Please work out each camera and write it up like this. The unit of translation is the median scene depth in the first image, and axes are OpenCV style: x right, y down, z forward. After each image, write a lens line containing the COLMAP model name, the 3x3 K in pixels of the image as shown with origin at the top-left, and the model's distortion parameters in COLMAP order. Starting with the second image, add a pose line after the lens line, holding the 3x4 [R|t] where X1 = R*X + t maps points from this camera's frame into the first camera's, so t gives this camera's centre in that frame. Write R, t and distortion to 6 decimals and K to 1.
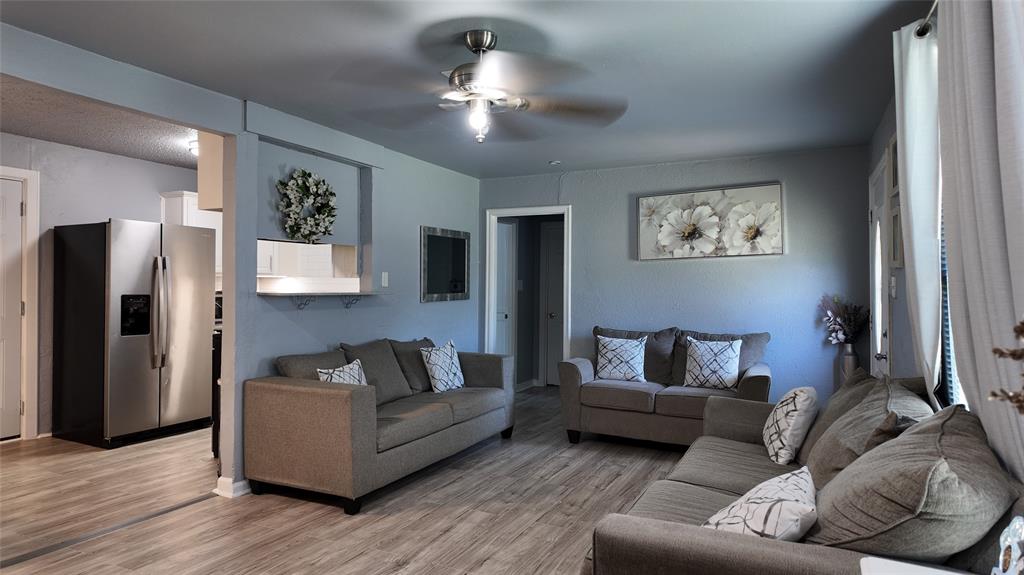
lens RADIAL K [[588.8, 0, 512.0], [0, 588.8, 287.5], [0, 0, 1]] dist [0.065545, -0.063285]
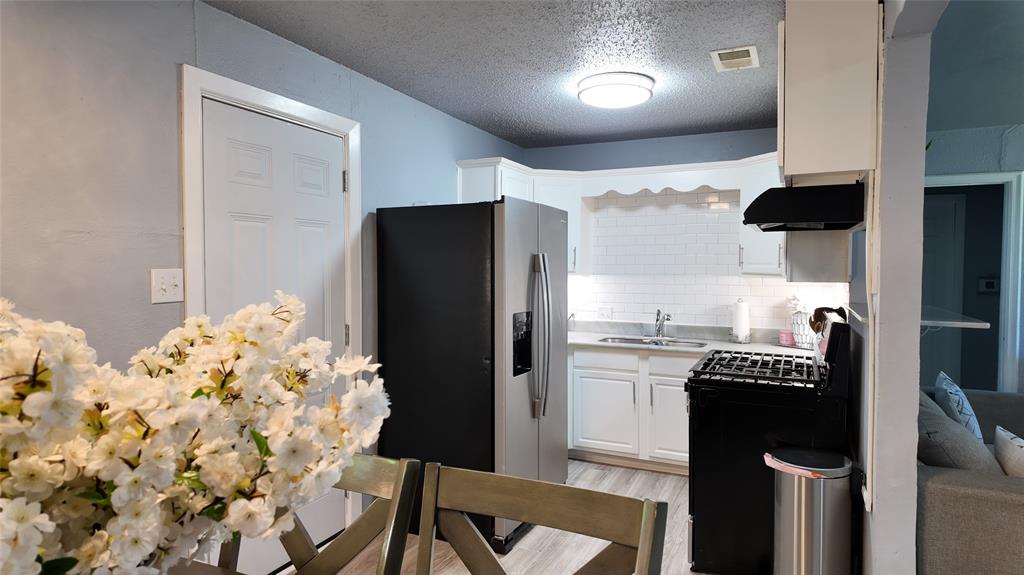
lens RADIAL K [[588.8, 0, 512.0], [0, 588.8, 287.5], [0, 0, 1]] dist [0.065545, -0.063285]
pose [[0.999824, -0.009512, 0.016150, -0.729712], [0.009002, 0.999467, 0.031381, -0.039762], [-0.016440, -0.031230, 0.999377, 0.401034]]
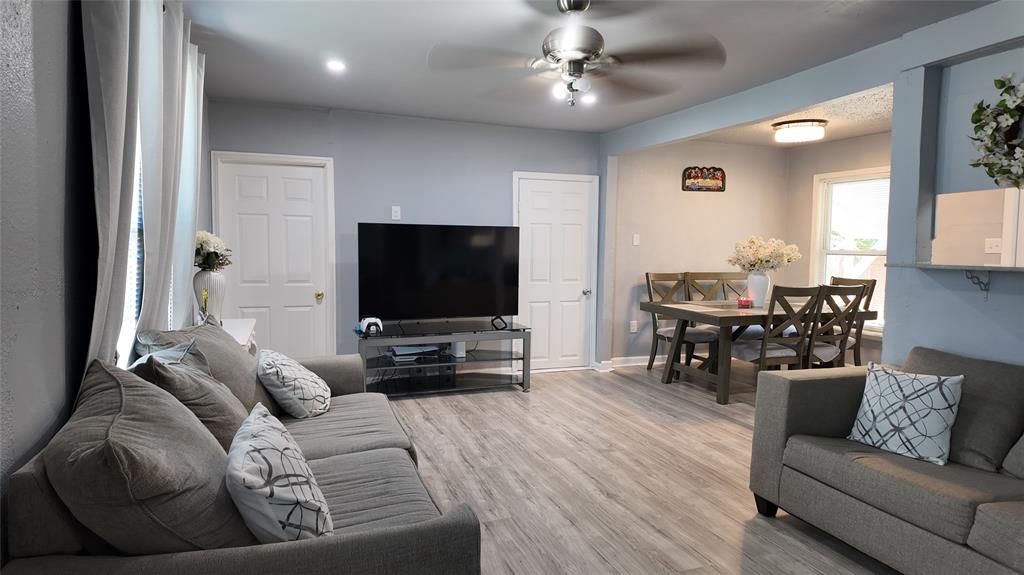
lens RADIAL K [[593.9, 0, 508.8], [0, 593.9, 281.2], [0, 0, 1]] dist [0.015809, -0.014522]
pose [[-0.684521, 0.019843, -0.728723, 0.494264], [-0.020229, 0.998727, 0.046197, 0.006150], [0.728713, 0.046364, -0.683248, 1.048090]]
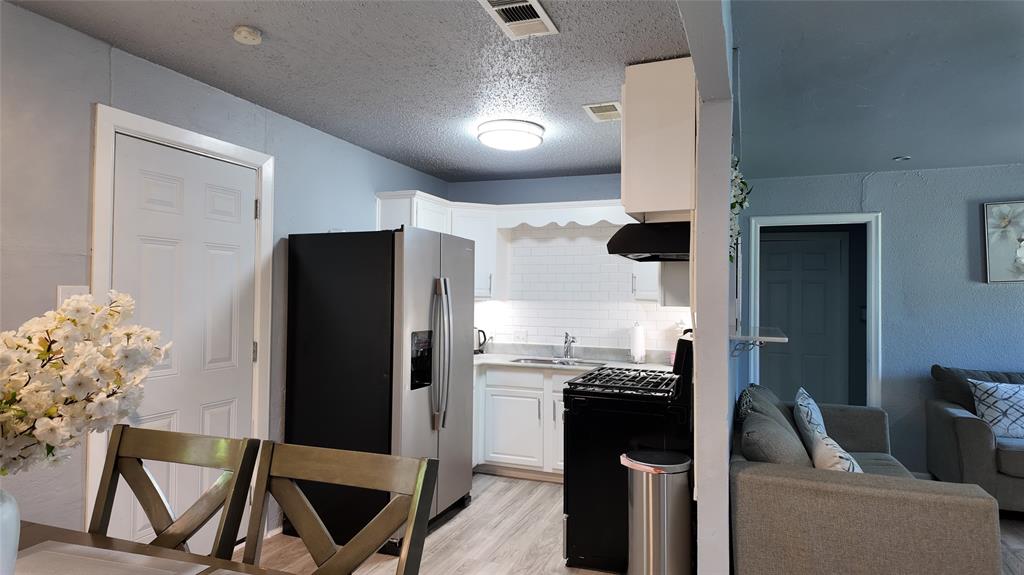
lens RADIAL K [[588.8, 0, 512.0], [0, 588.8, 287.5], [0, 0, 1]] dist [0.065545, -0.063285]
pose [[0.996627, 0.002400, 0.082035, -0.648938], [-0.000758, 0.999799, -0.020042, -0.029195], [-0.082066, 0.019913, 0.996428, 0.319485]]
